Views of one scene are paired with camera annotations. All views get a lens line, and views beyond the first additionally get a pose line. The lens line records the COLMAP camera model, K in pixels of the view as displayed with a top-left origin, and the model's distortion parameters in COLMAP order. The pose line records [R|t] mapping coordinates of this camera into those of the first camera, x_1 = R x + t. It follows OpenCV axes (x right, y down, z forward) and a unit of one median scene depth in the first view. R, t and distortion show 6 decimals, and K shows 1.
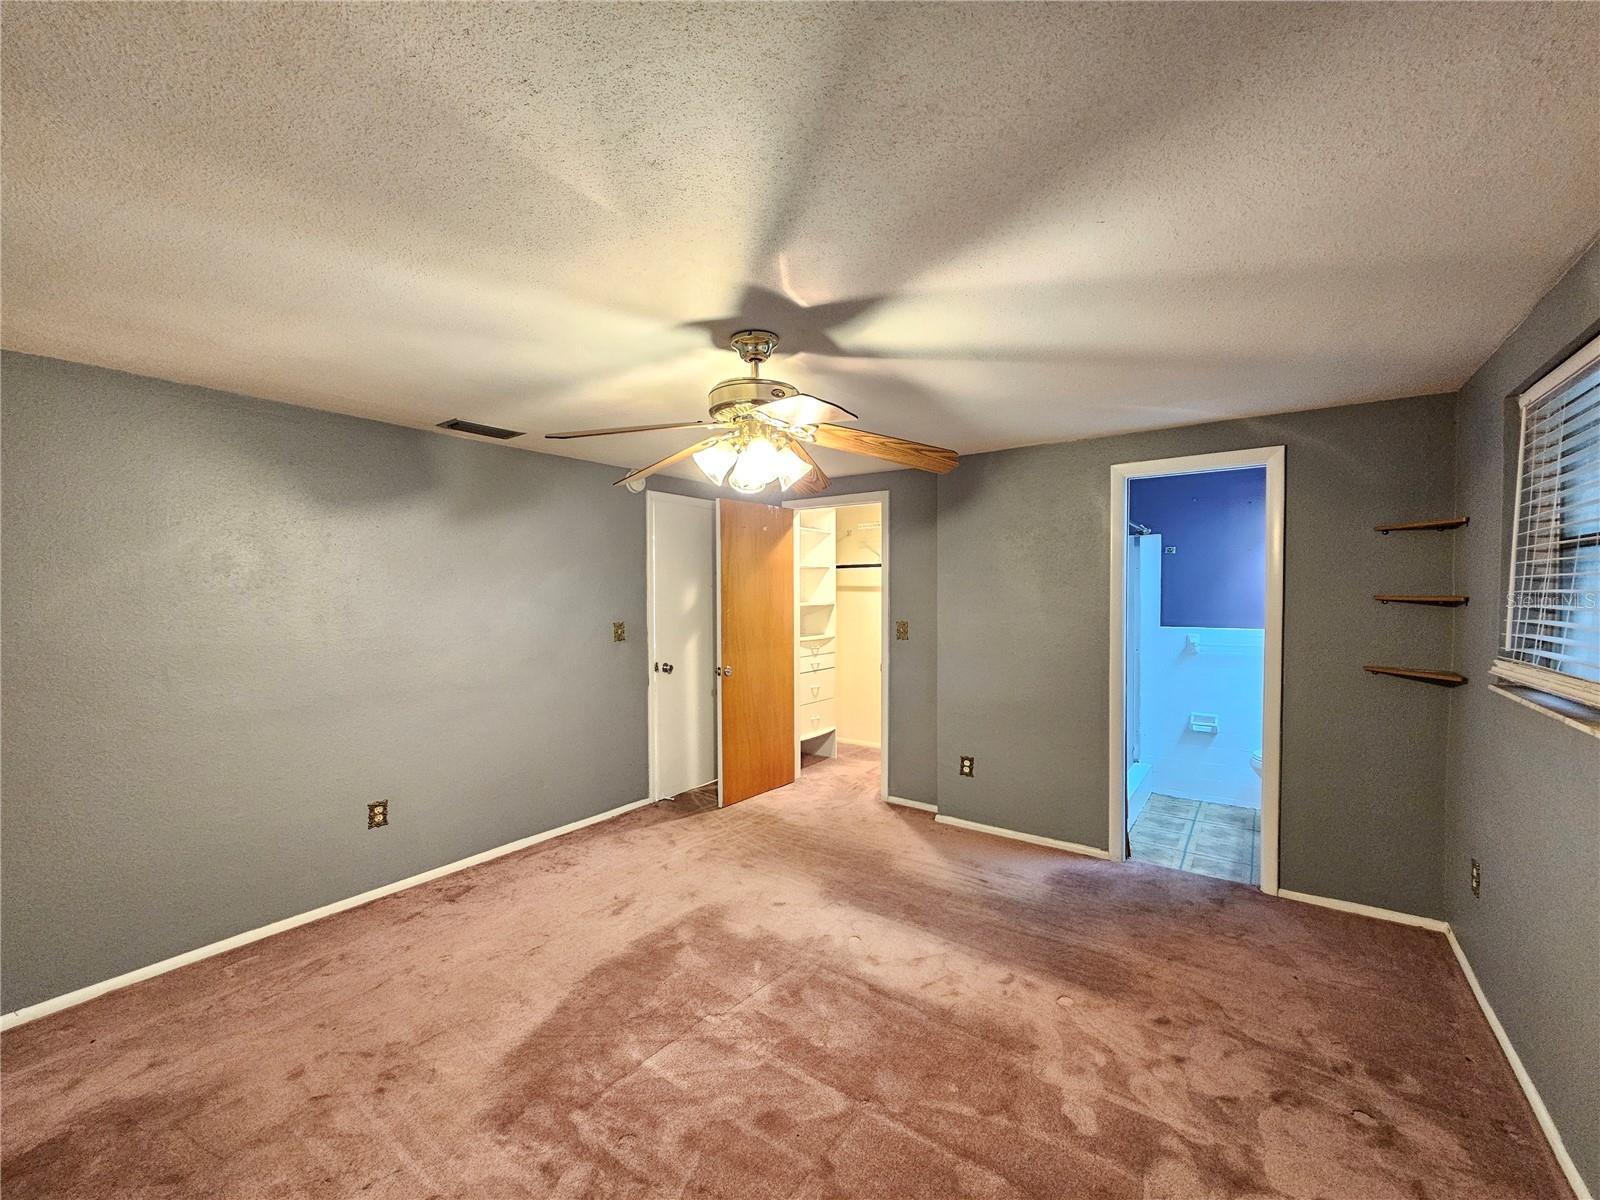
lens RADIAL K [[656.1, 0, 800.2], [0, 656.1, 608.4], [0, 0, 1]] dist [-0.000325, 0.001728]
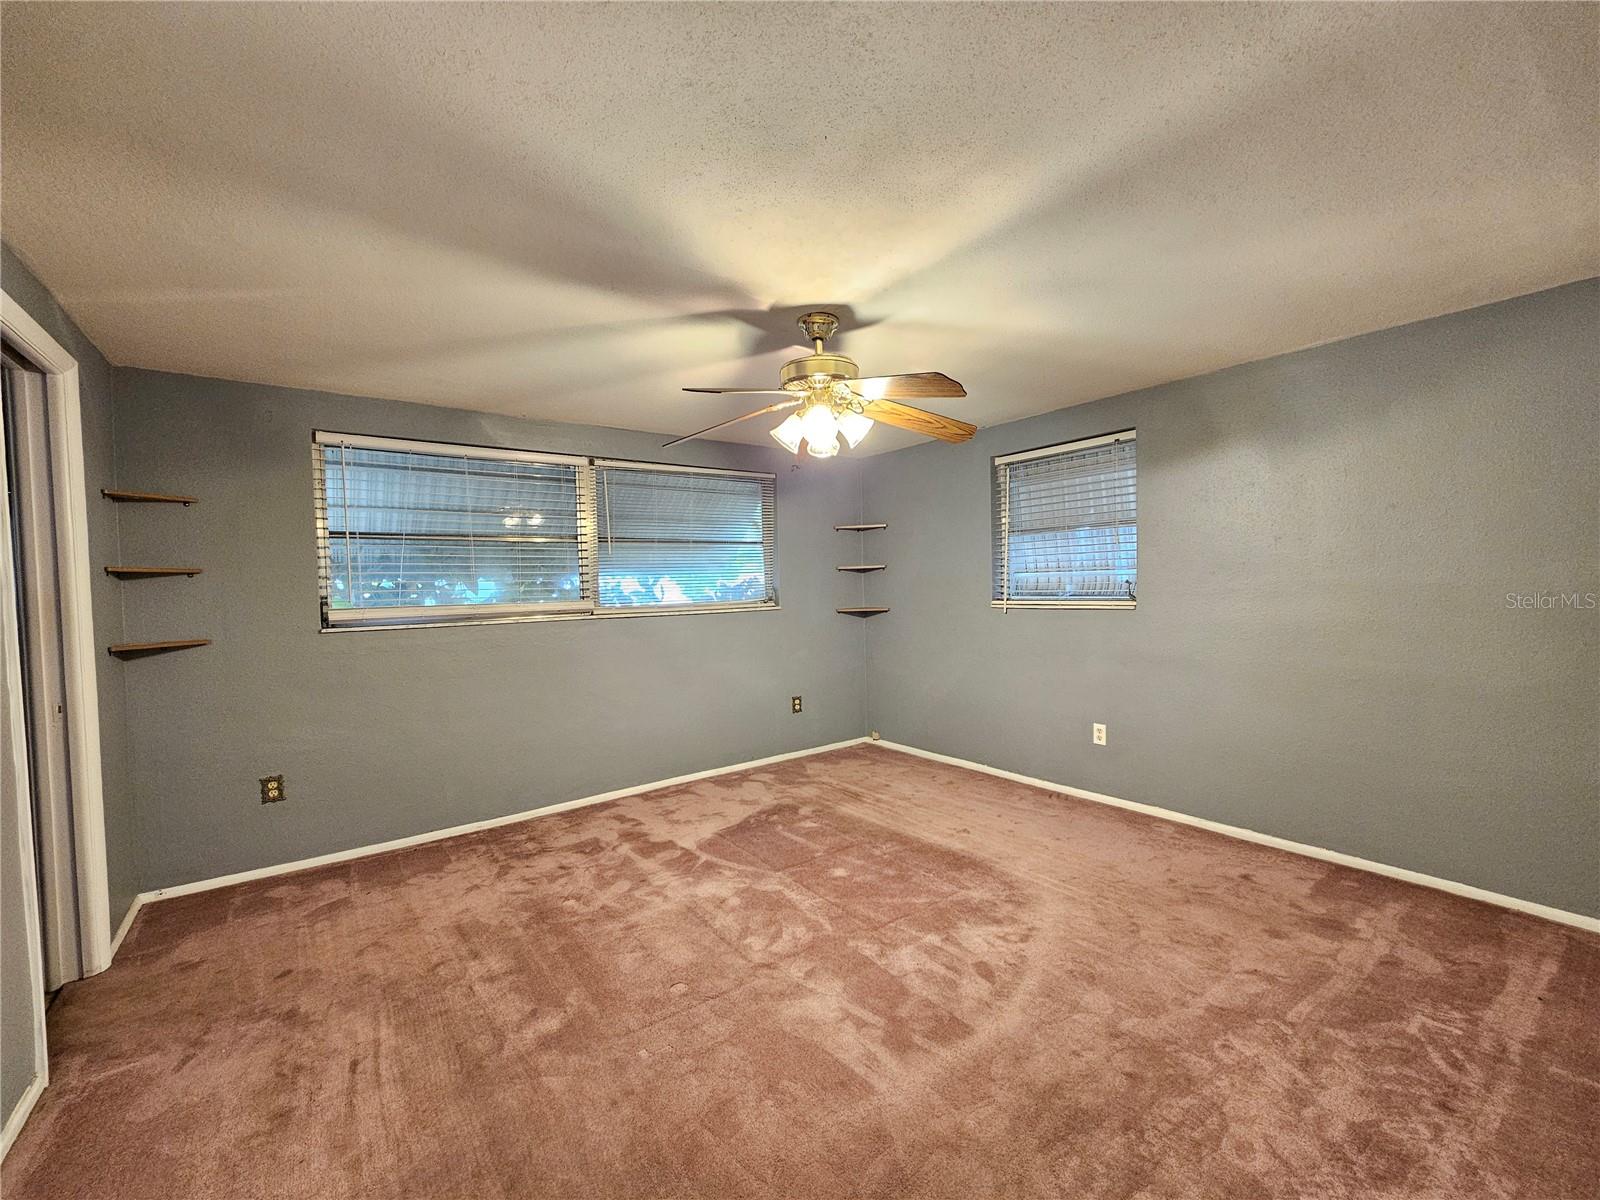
lens RADIAL K [[656.1, 0, 799.7], [0, 656.1, 600.9], [0, 0, 1]] dist [-0.000325, 0.001728]
pose [[-0.952414, 0.018753, 0.304230, -0.322884], [0.030532, 0.998955, 0.034006, 0.033160], [-0.303275, 0.041677, -0.951991, 1.805351]]
